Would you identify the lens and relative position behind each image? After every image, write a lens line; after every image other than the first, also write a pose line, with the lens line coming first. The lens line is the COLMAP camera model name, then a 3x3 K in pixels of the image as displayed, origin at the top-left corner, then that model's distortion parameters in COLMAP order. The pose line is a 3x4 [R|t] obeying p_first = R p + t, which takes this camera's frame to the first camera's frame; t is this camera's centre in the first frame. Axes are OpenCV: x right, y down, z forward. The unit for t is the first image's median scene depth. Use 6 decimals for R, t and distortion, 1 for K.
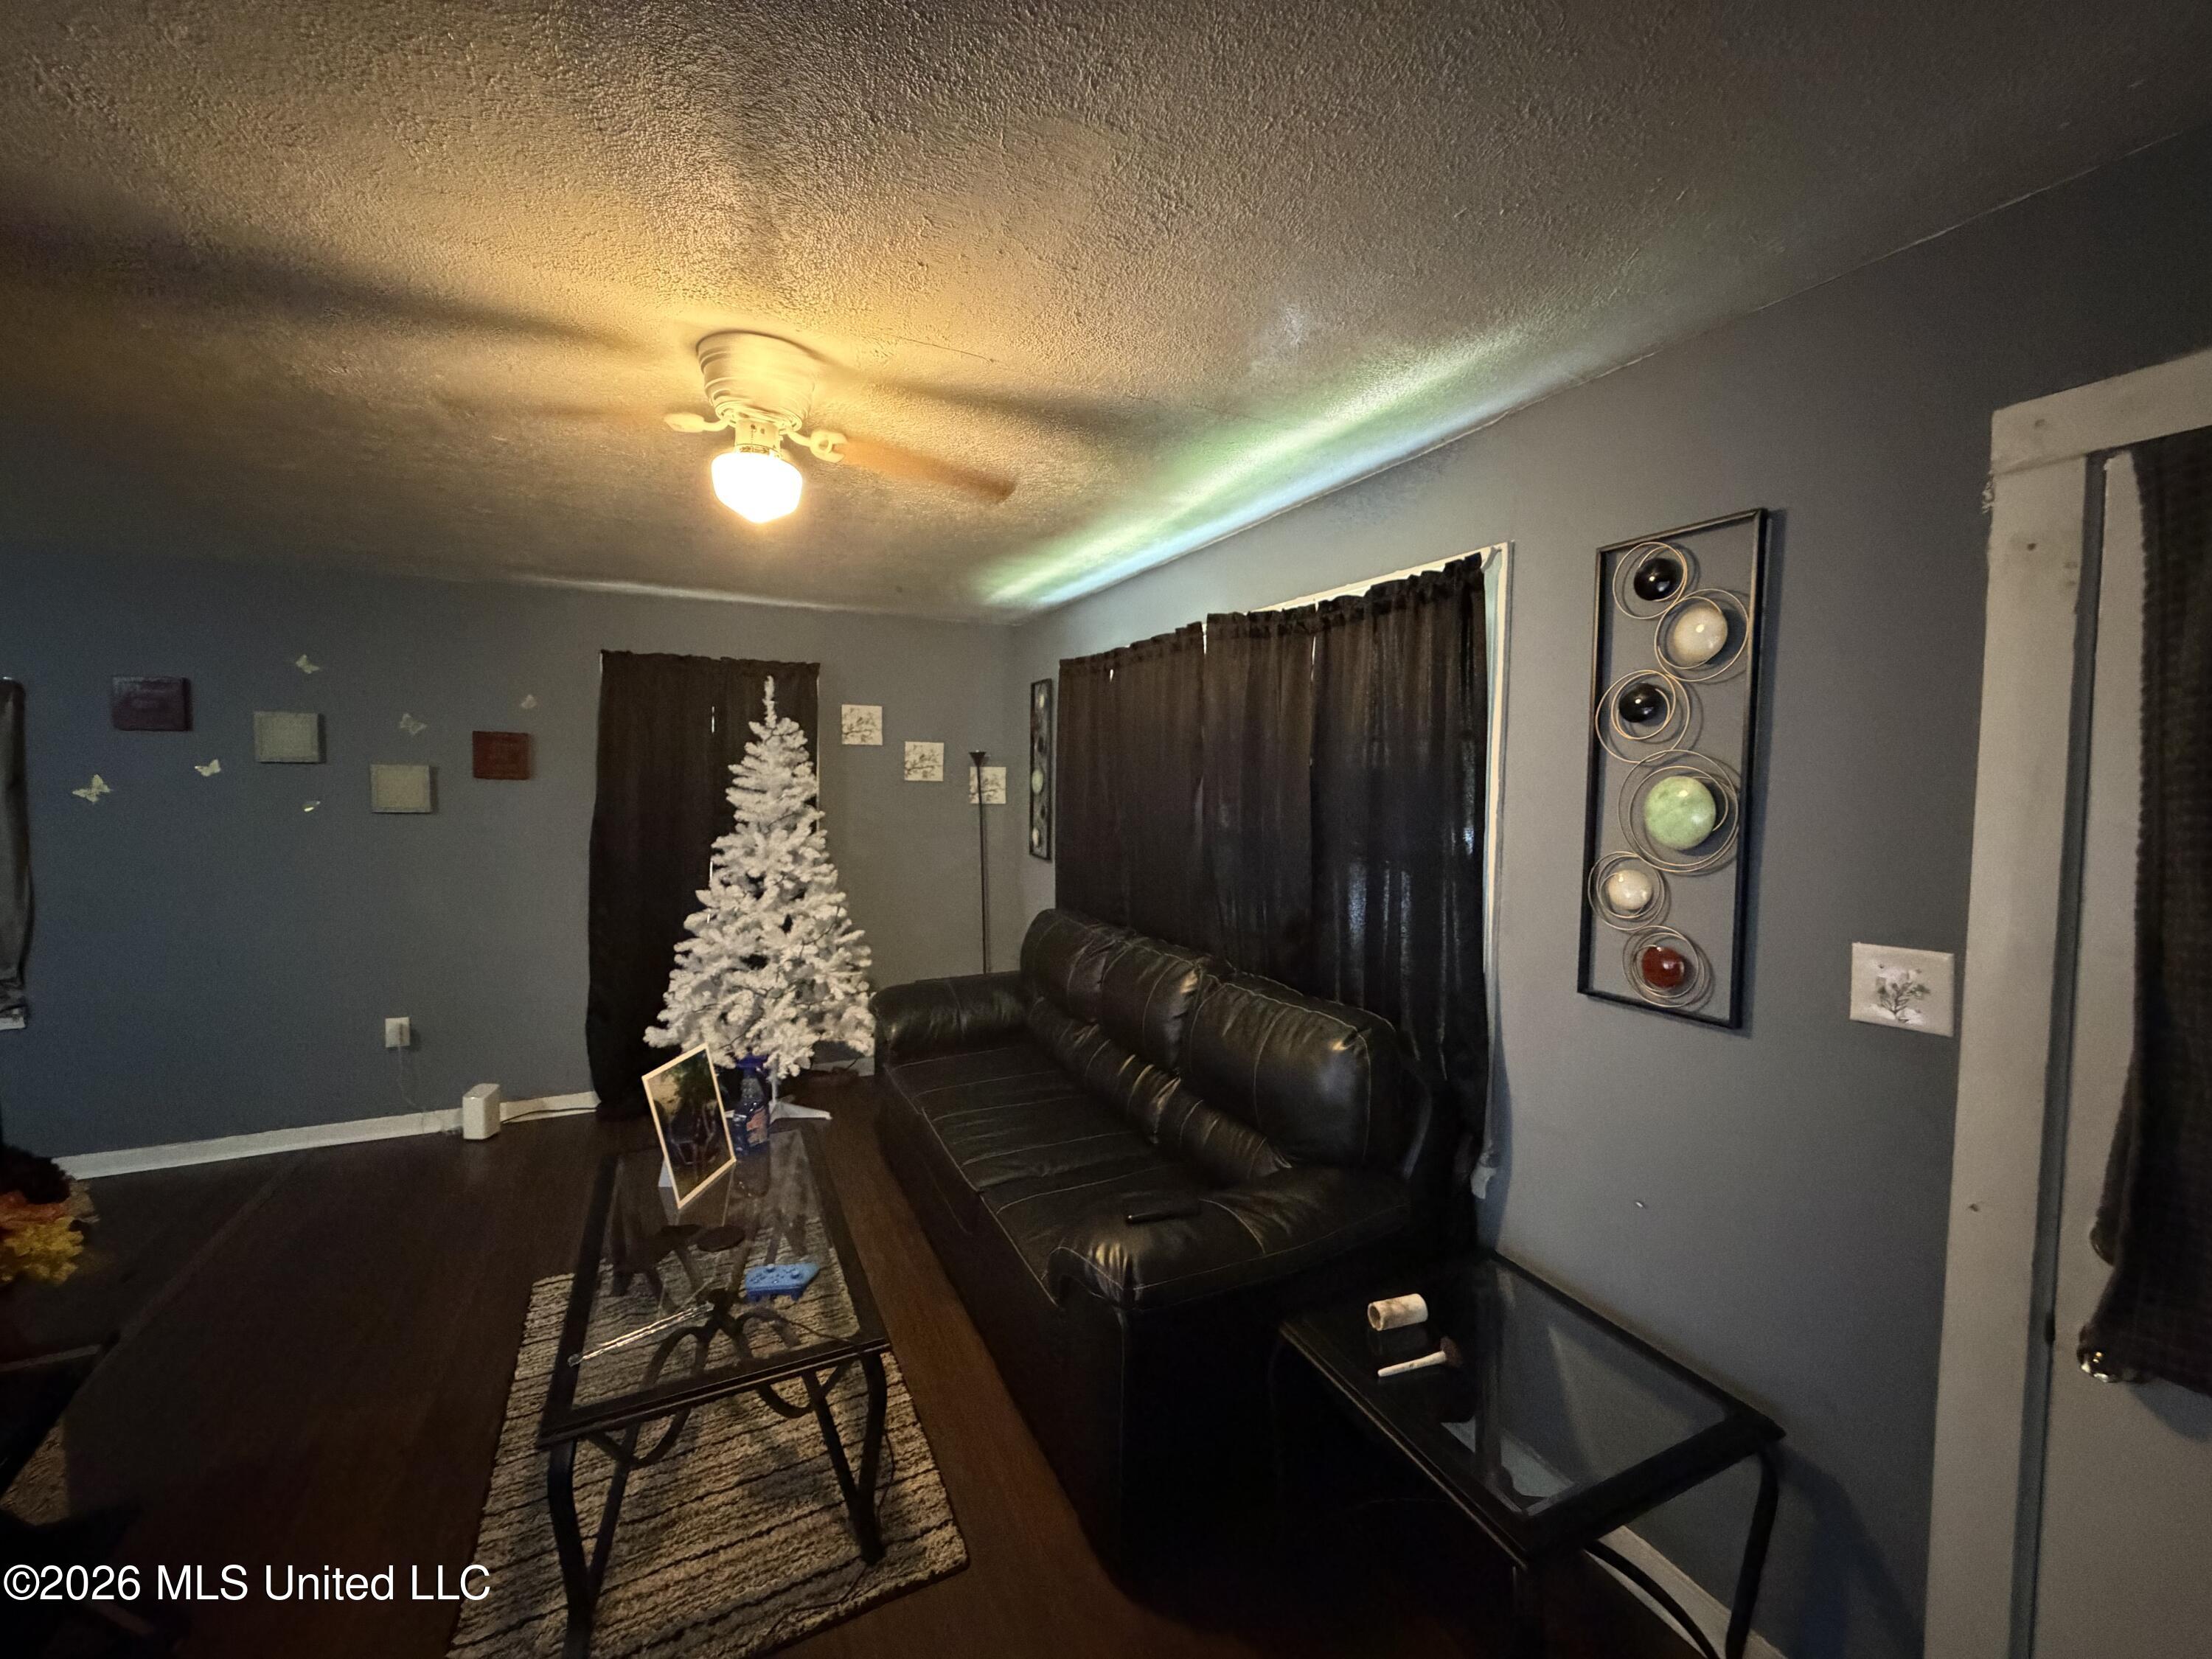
lens RADIAL K [[884.5, 0, 1096.4], [0, 884.5, 825.6], [0, 0, 1]] dist [-0.000158, -0.000114]
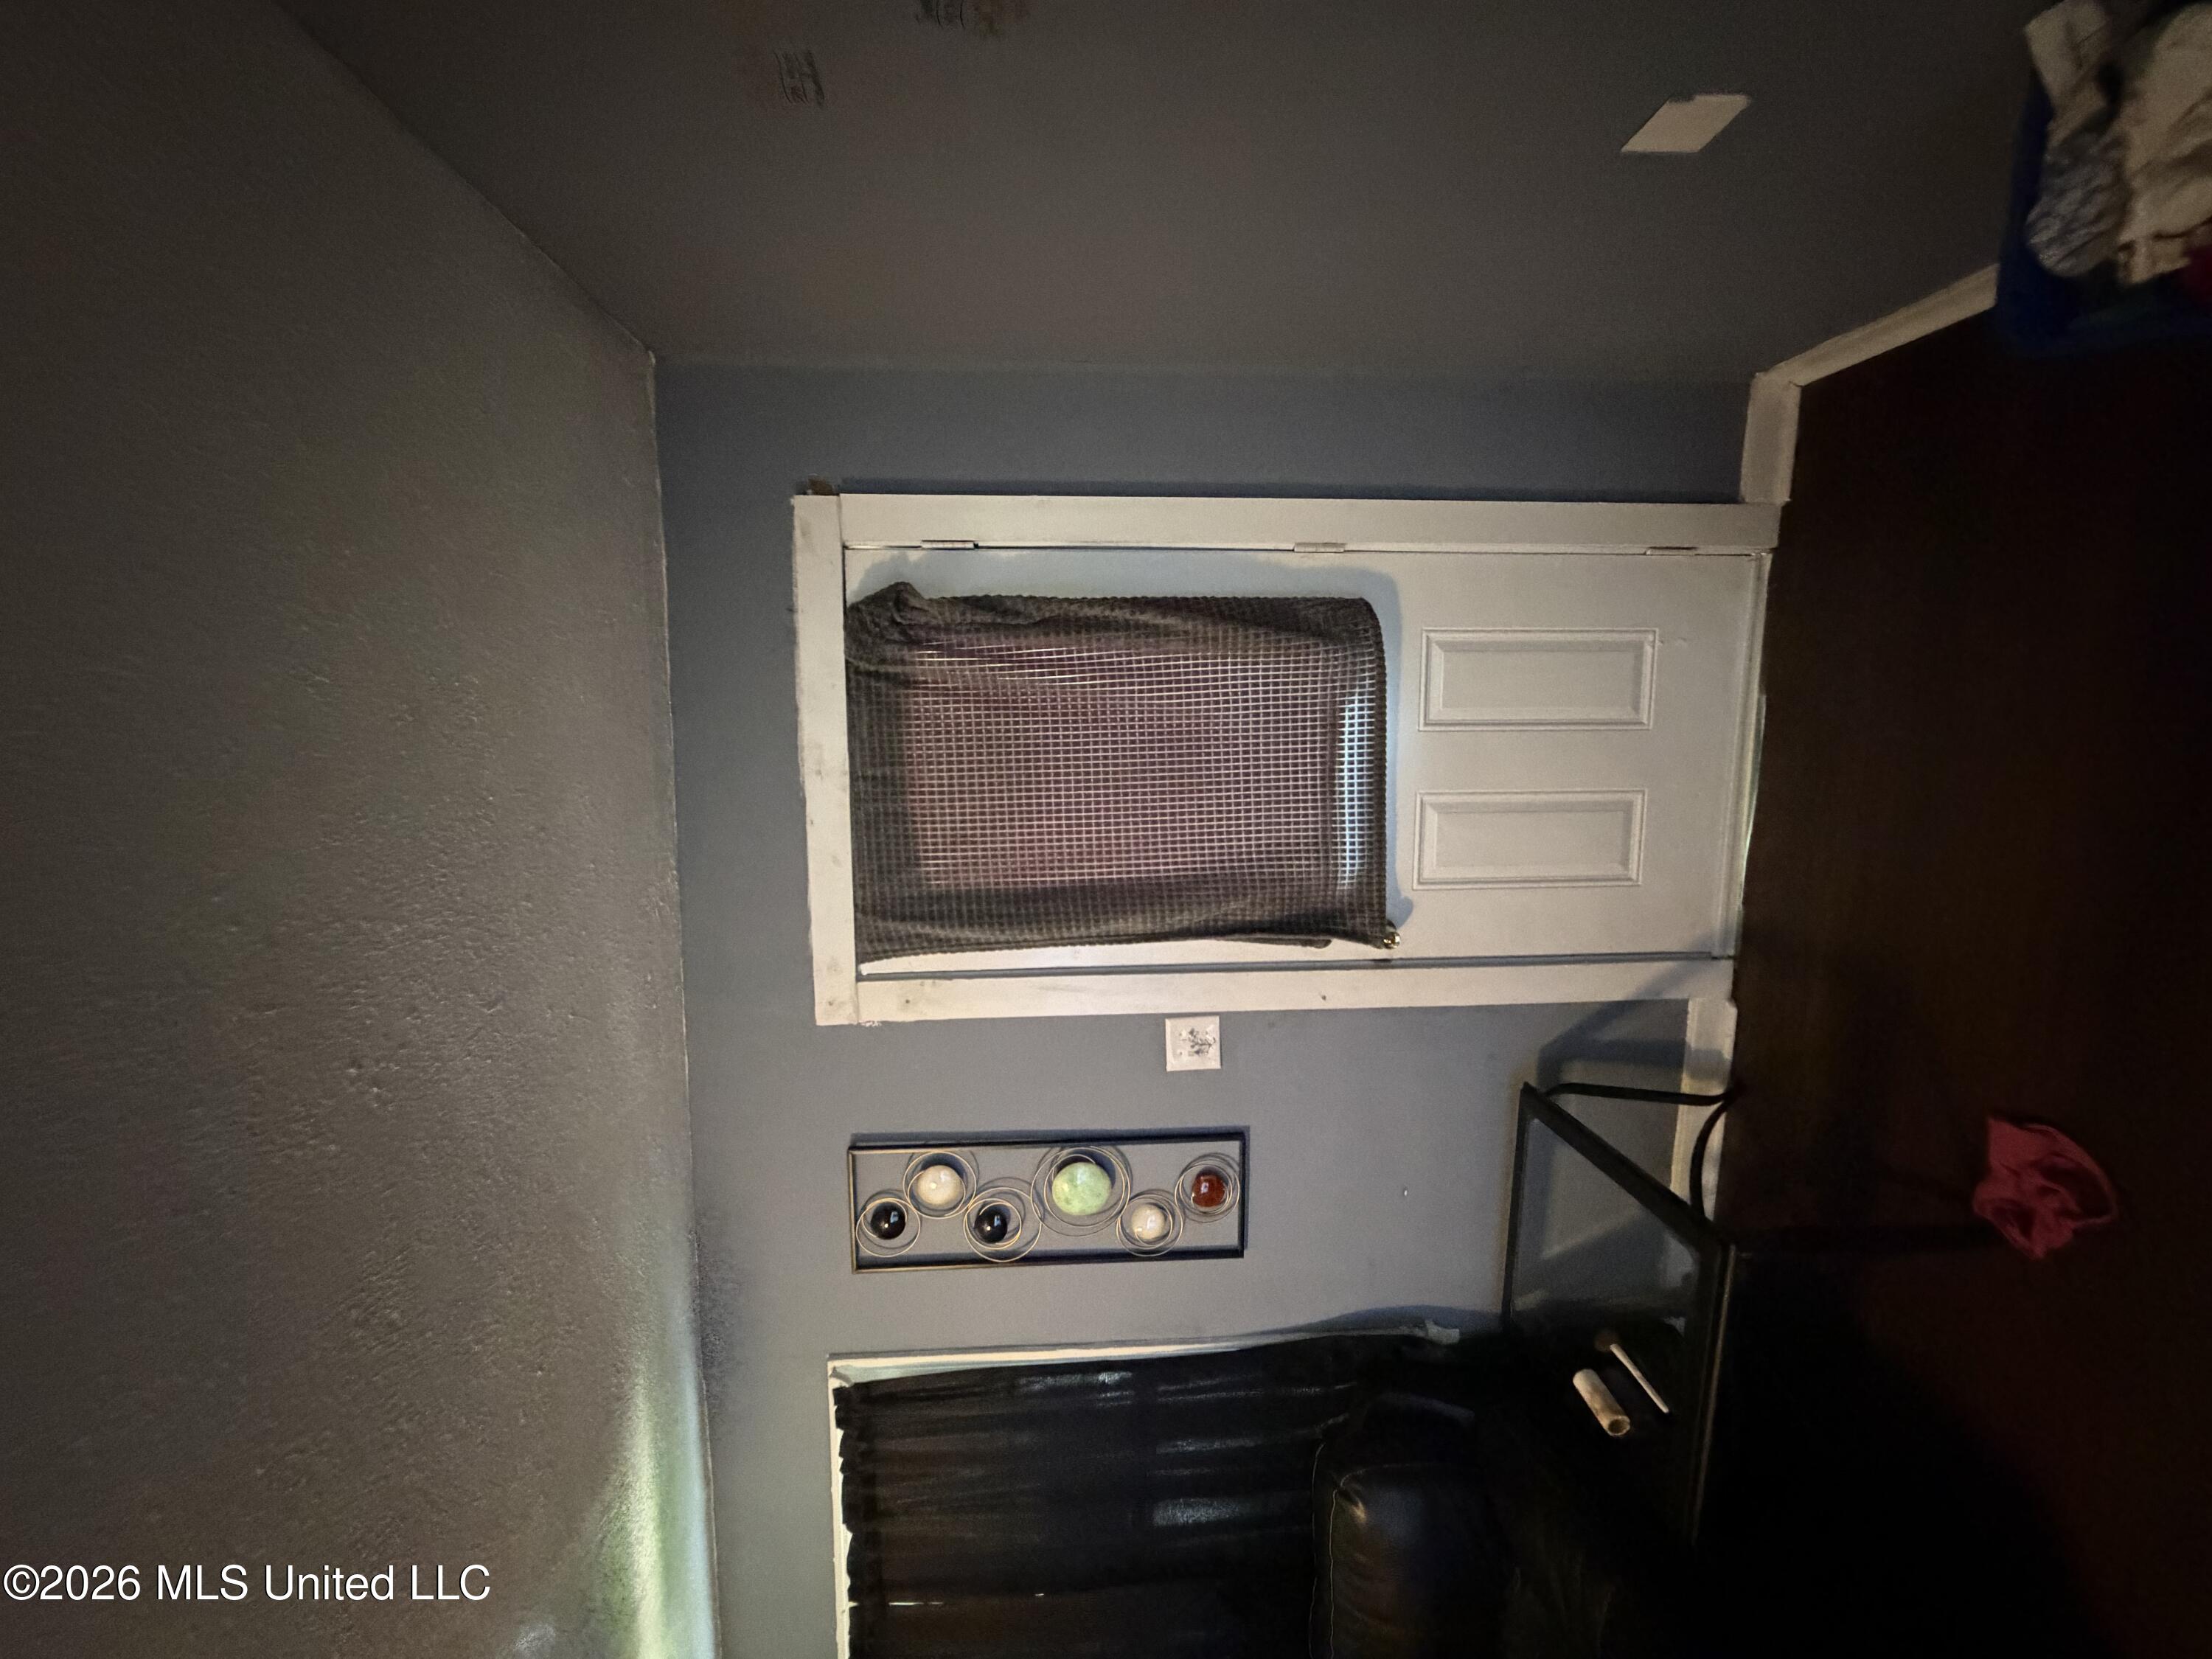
lens RADIAL K [[884.5, 0, 1096.4], [0, 884.5, 825.6], [0, 0, 1]] dist [-0.000158, -0.000114]
pose [[-0.074312, -0.544377, 0.835542, -0.094747], [0.996970, -0.059869, 0.049663, -0.024162], [0.022988, 0.836701, 0.547177, -0.095855]]
